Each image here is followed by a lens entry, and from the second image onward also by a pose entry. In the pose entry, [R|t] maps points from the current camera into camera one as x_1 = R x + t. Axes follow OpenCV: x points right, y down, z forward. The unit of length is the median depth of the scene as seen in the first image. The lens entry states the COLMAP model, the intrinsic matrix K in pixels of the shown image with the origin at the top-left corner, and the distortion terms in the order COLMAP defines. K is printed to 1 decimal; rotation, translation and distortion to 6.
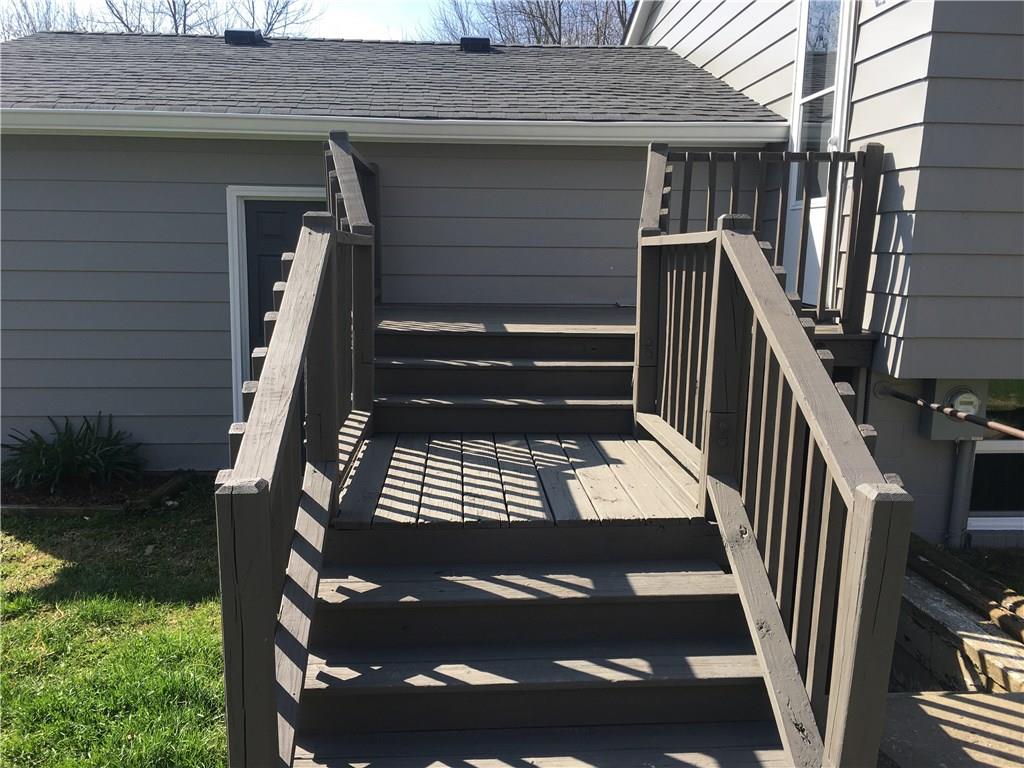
lens RADIAL K [[859.4, 0, 508.4], [0, 859.4, 382.5], [0, 0, 1]] dist [0.075045, -0.095210]
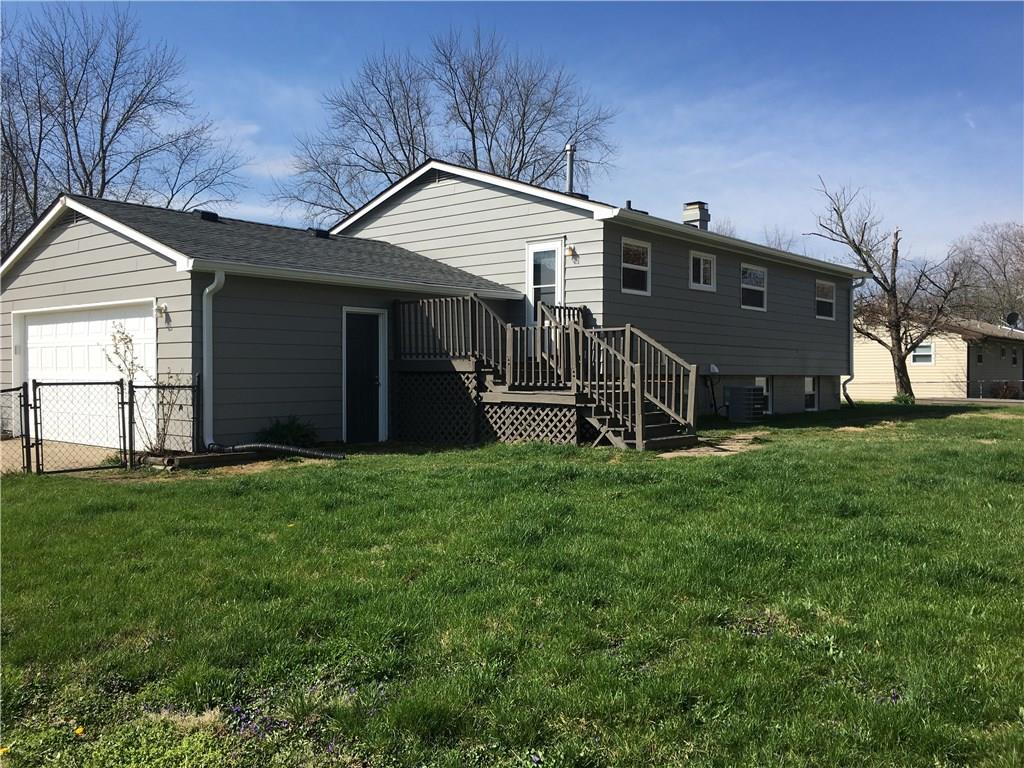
lens RADIAL K [[859.4, 0, 508.4], [0, 859.4, 382.5], [0, 0, 1]] dist [0.075045, -0.095210]
pose [[0.701168, -0.017740, 0.712775, -1.937080], [0.116046, 0.989200, -0.089537, 0.251332], [-0.703489, 0.145495, 0.695654, -0.940558]]
